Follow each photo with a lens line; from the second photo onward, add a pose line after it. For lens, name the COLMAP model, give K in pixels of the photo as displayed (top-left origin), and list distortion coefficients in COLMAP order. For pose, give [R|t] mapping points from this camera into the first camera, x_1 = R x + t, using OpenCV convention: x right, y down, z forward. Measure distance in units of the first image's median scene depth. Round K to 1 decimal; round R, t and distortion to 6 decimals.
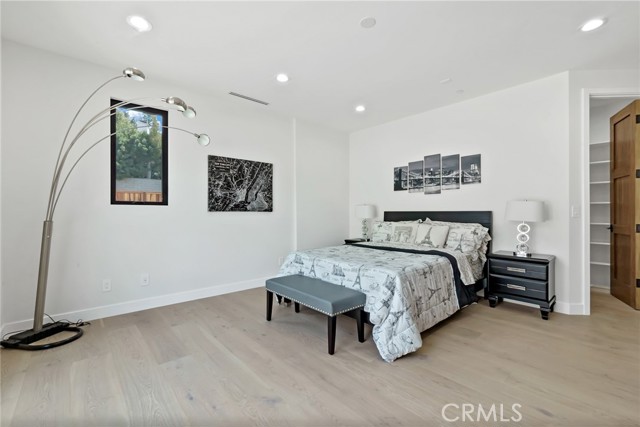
lens RADIAL K [[275.2, 0, 320.0], [0, 275.2, 213.5], [0, 0, 1]] dist [-0.000366, -0.000022]
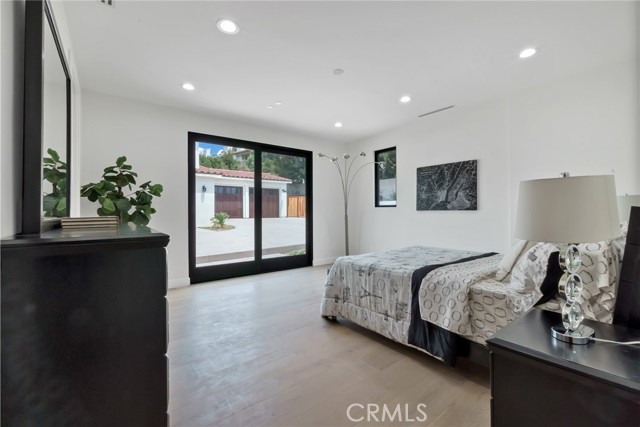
lens RADIAL K [[275.2, 0, 320.0], [0, 275.2, 213.5], [0, 0, 1]] dist [-0.000366, -0.000022]
pose [[-0.069850, 0.005784, -0.997541, 0.880056], [0.000023, 0.999983, 0.005797, -0.000587], [0.997558, 0.000382, -0.069849, 0.575785]]
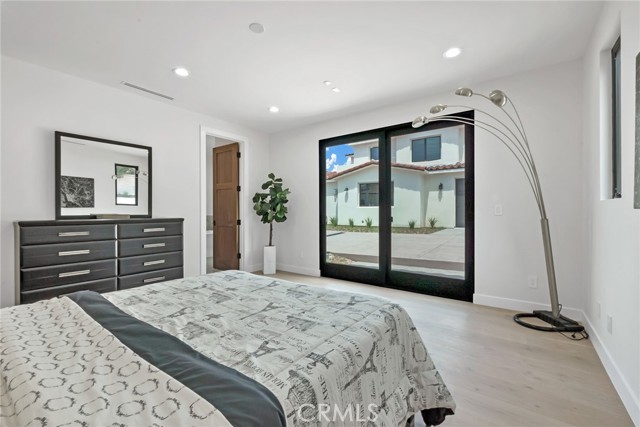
lens RADIAL K [[275.2, 0, 320.0], [0, 275.2, 213.5], [0, 0, 1]] dist [-0.000366, -0.000022]
pose [[-0.980432, 0.002514, -0.196843, 0.080791], [0.001157, 0.999975, 0.007006, -0.000153], [0.196855, 0.006641, -0.980410, 1.181283]]
